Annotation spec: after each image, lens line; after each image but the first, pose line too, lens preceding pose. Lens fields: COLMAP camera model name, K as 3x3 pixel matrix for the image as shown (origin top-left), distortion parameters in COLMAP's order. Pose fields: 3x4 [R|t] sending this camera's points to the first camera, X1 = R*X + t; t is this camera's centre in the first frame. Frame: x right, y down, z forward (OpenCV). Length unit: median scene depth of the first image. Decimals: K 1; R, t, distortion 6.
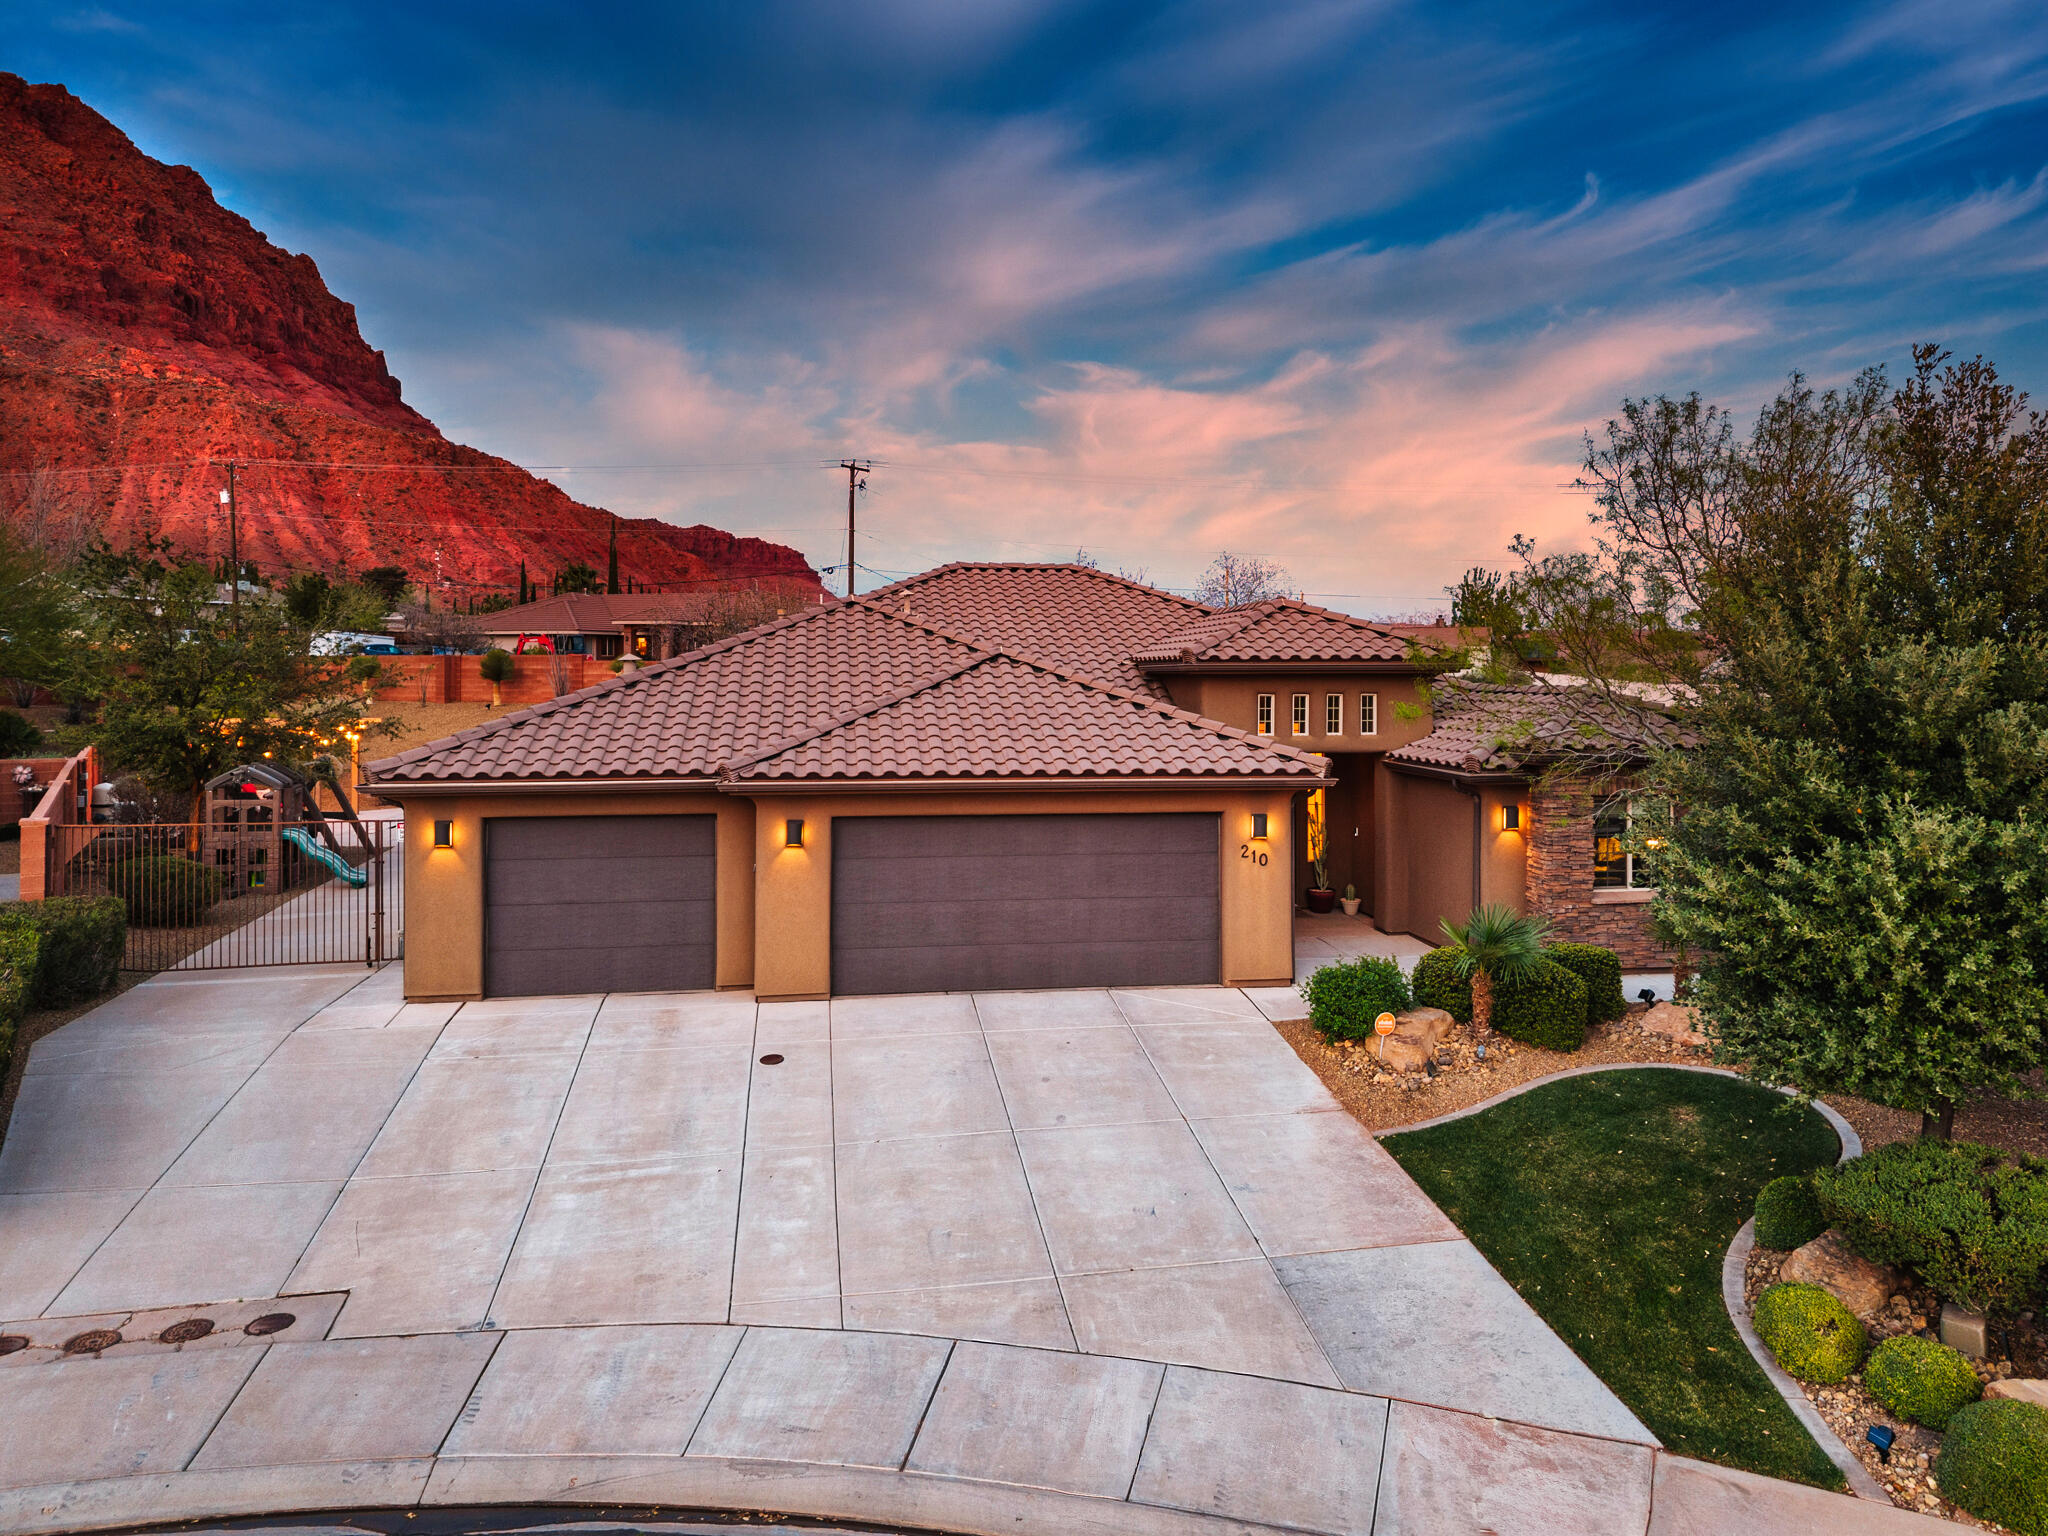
lens RADIAL K [[1423.9, 0, 1091.5], [0, 1423.9, 579.9], [0, 0, 1]] dist [0.013776, -0.006443]
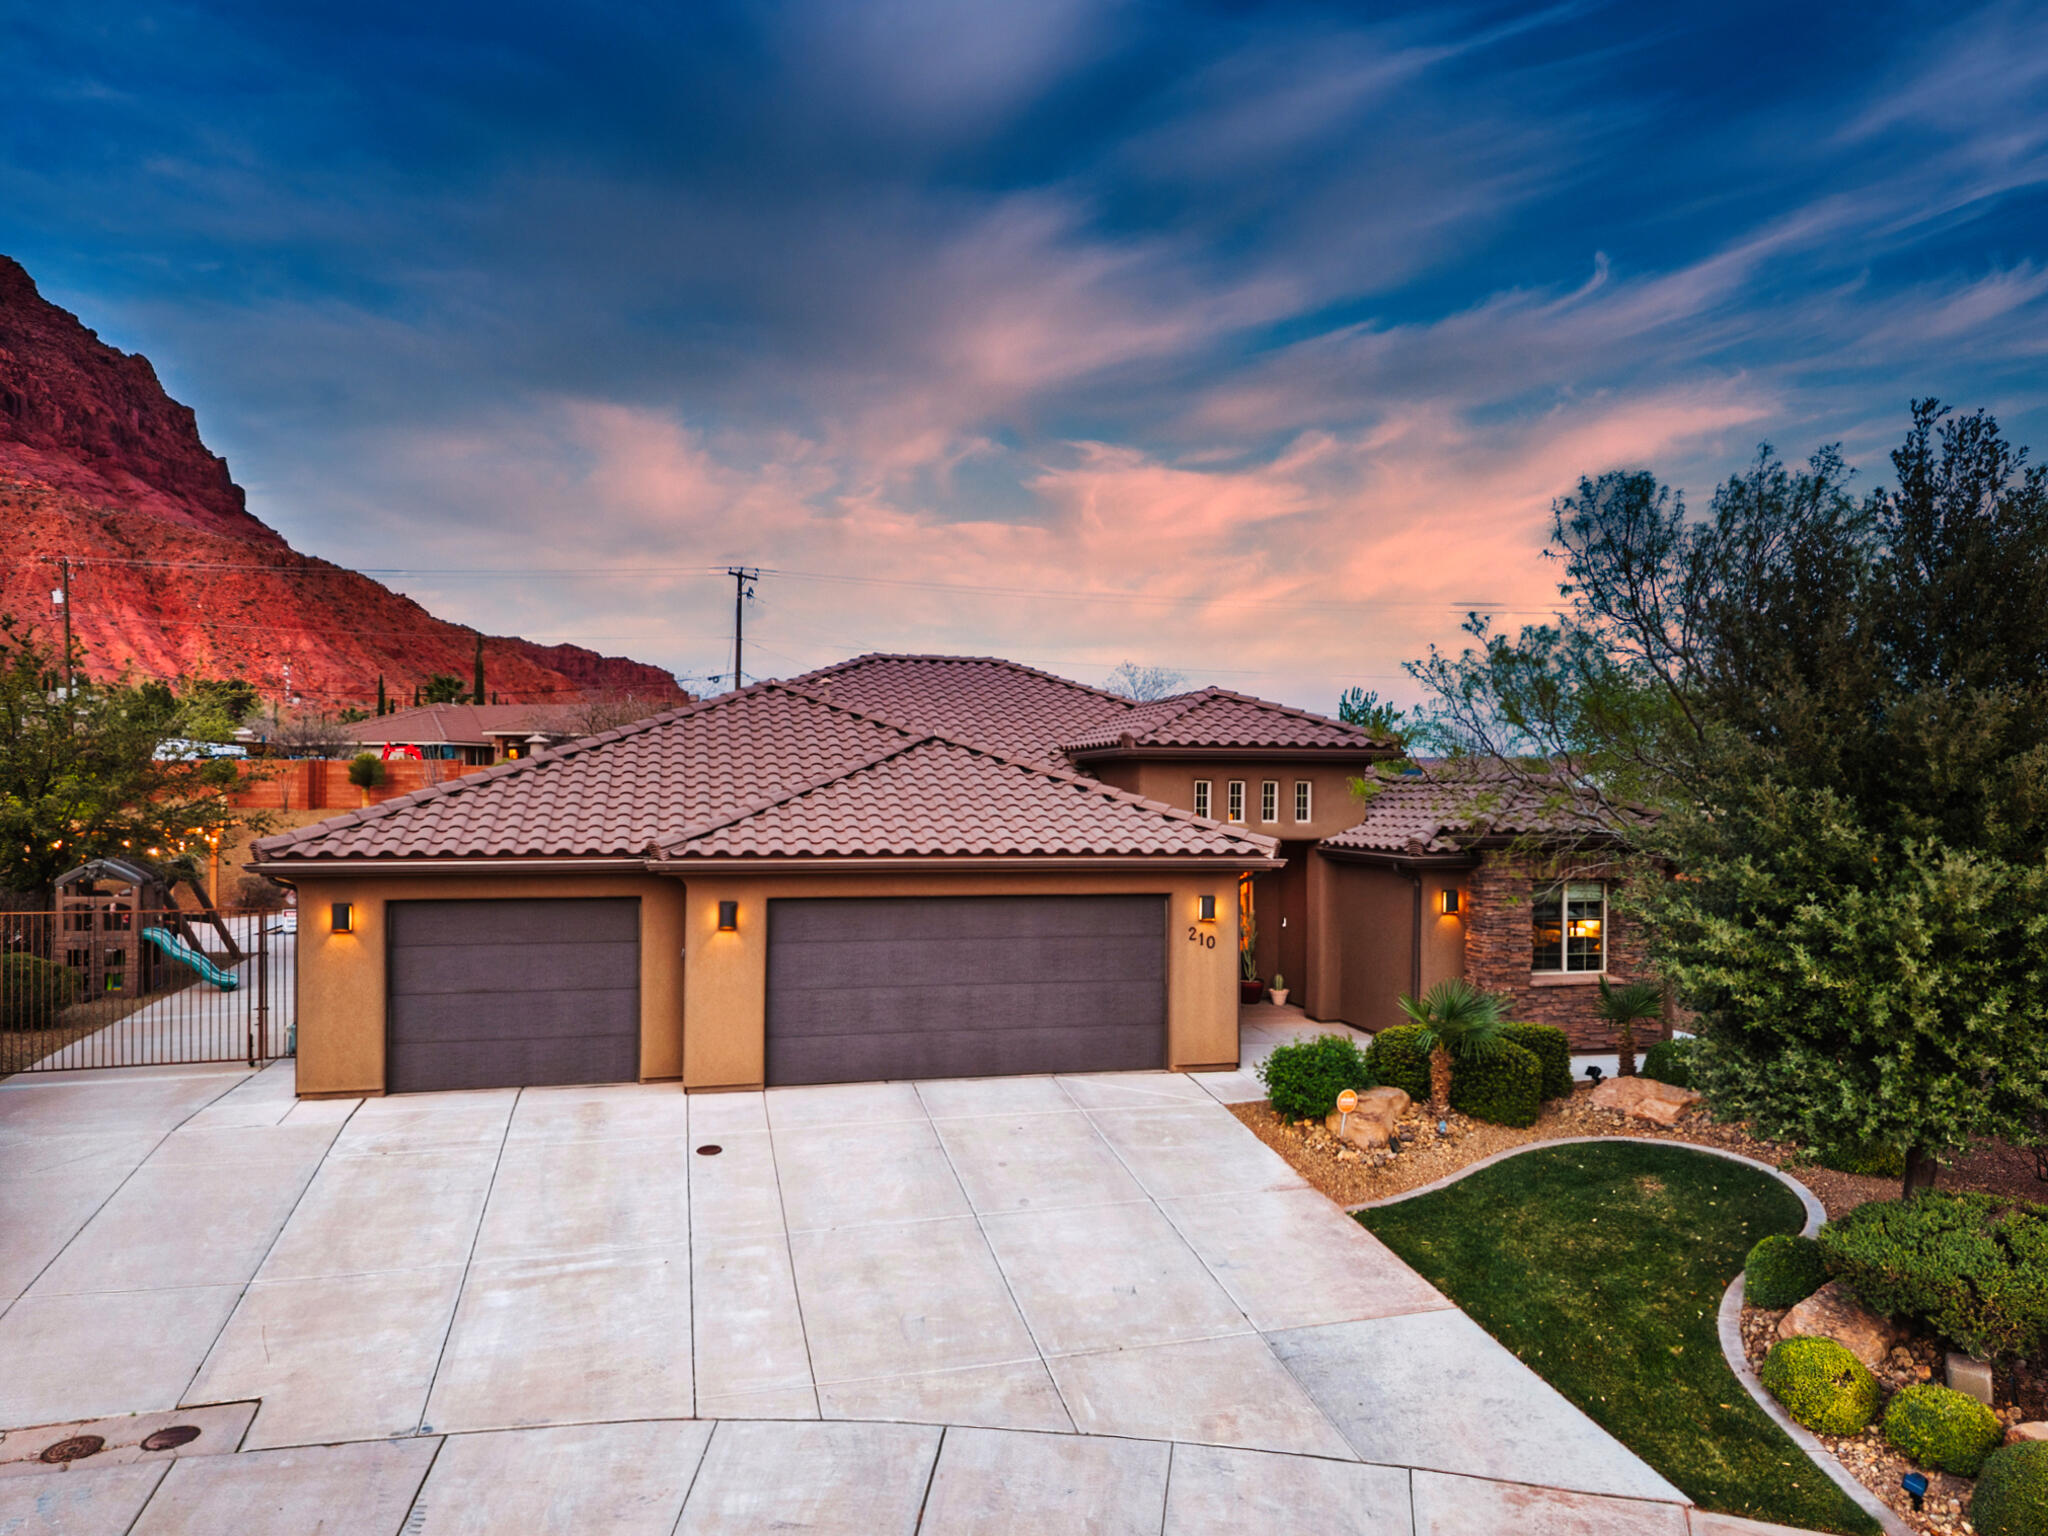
lens RADIAL K [[1401.7, 0, 1085.7], [0, 1401.7, 724.3], [0, 0, 1]] dist [0.016529, -0.007903]
pose [[0.995962, 0.008452, 0.089382, -0.060790], [-0.009518, 0.999889, 0.011498, 0.040591], [-0.089275, -0.012302, 0.995931, 0.052721]]
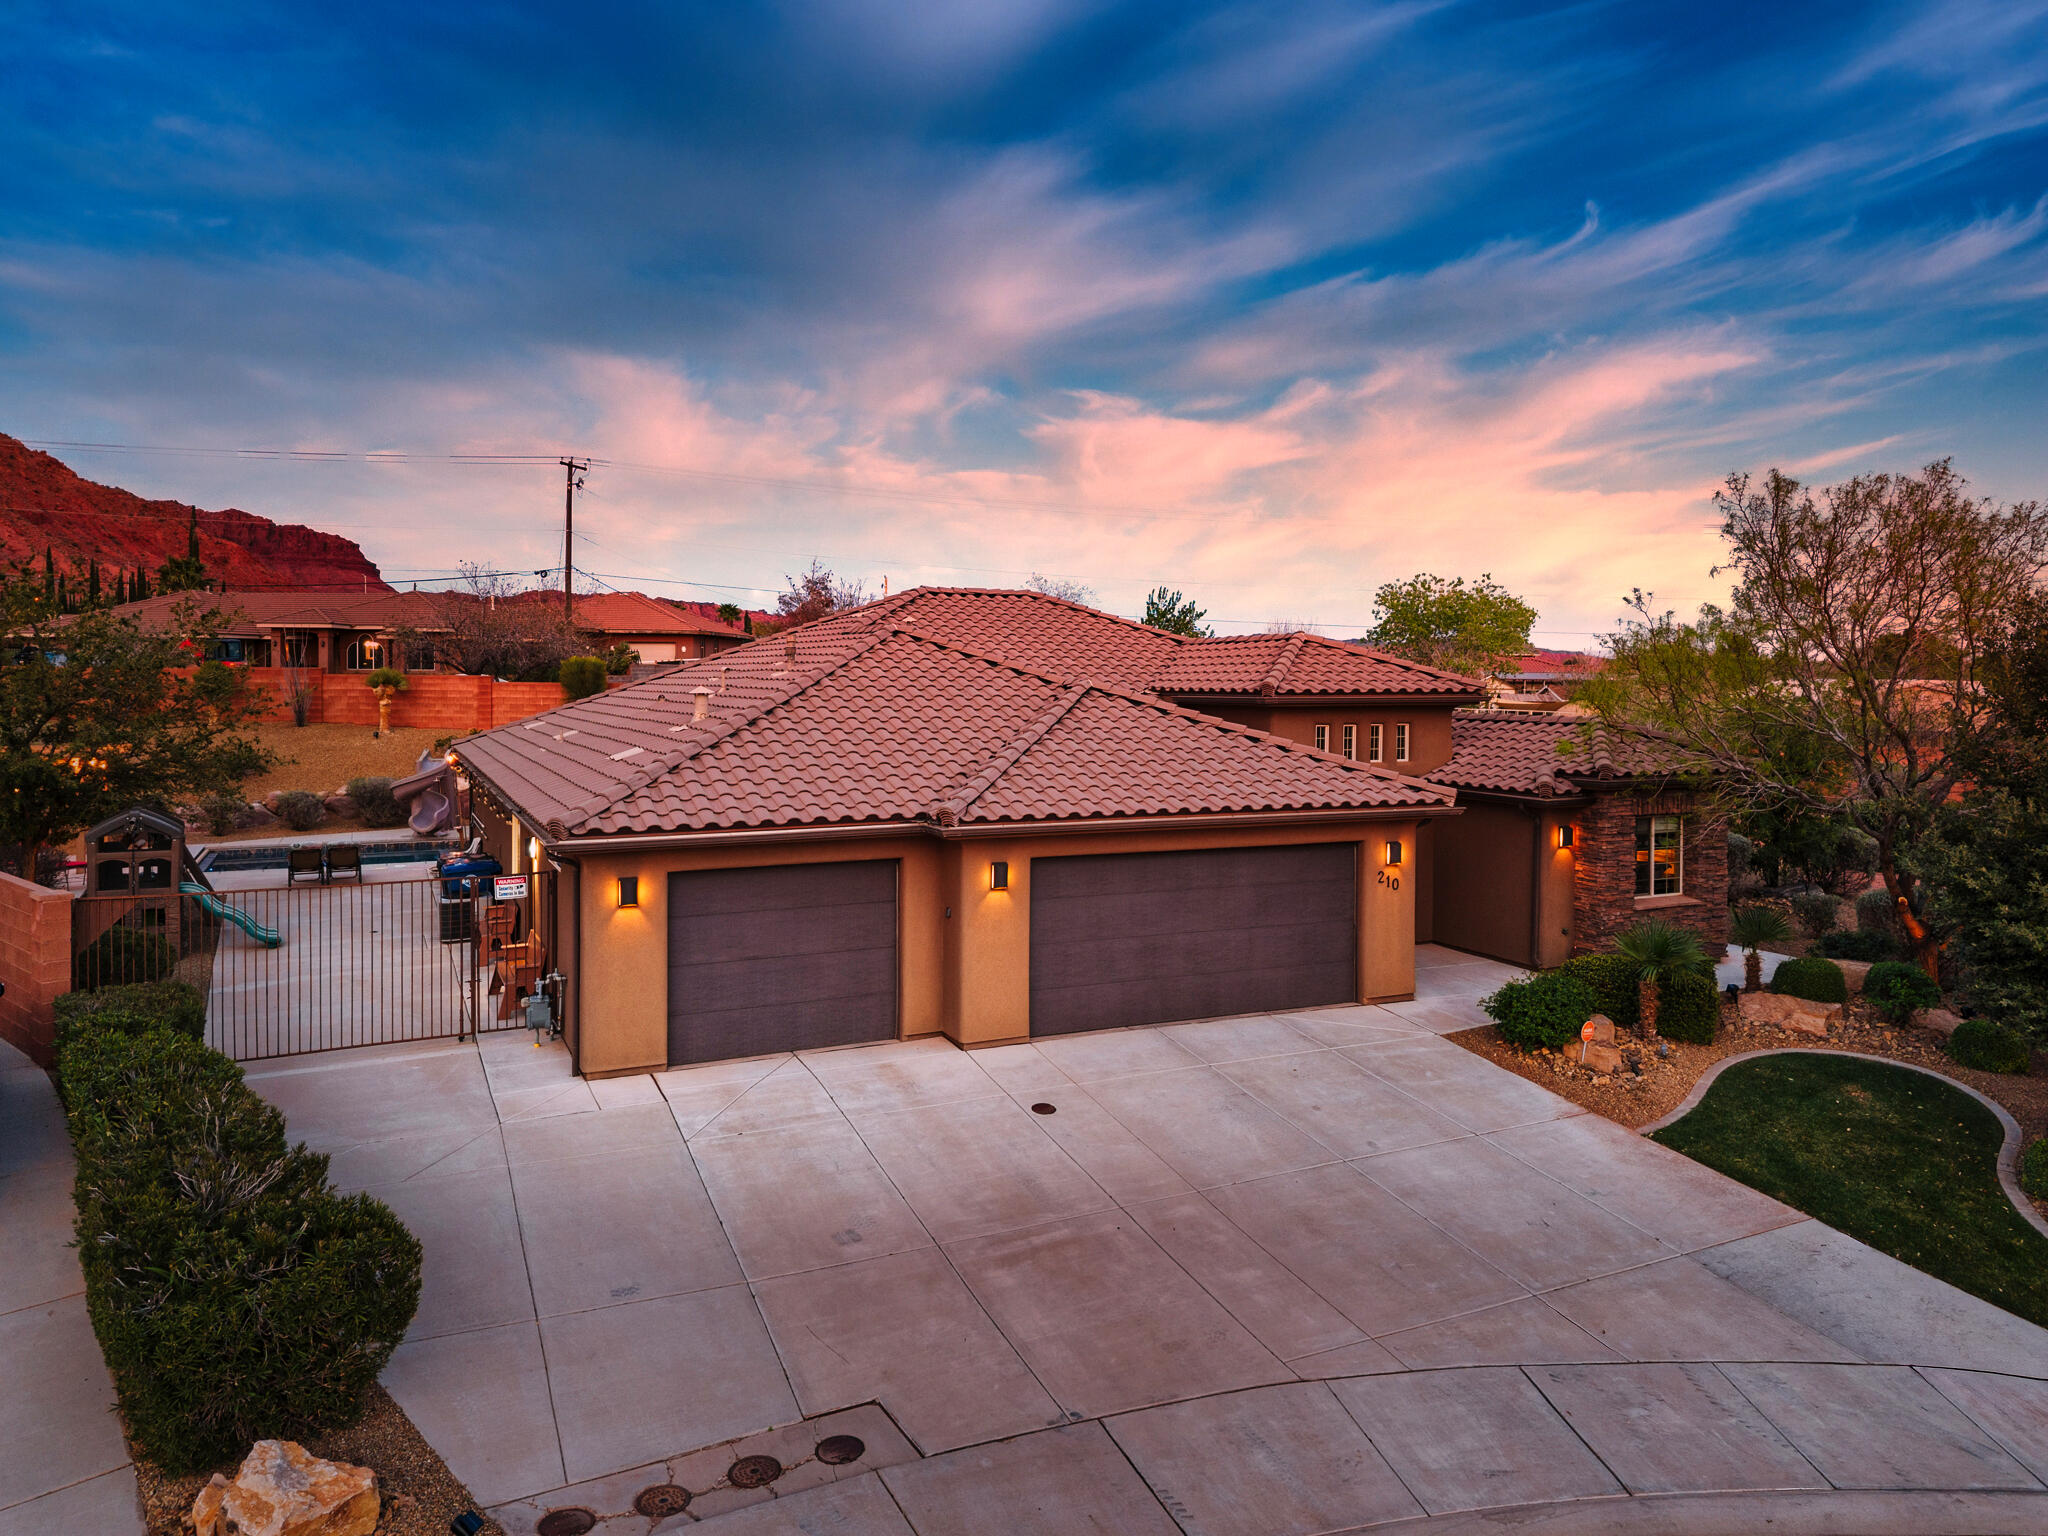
lens RADIAL K [[1393.1, 0, 1052.9], [0, 1393.1, 615.9], [0, 0, 1]] dist [0.011151, -0.003580]
pose [[0.958259, 0.015265, 0.285492, -0.494867], [-0.022148, 0.999536, 0.020896, -0.025168], [-0.285041, -0.026347, 0.958153, 0.082274]]
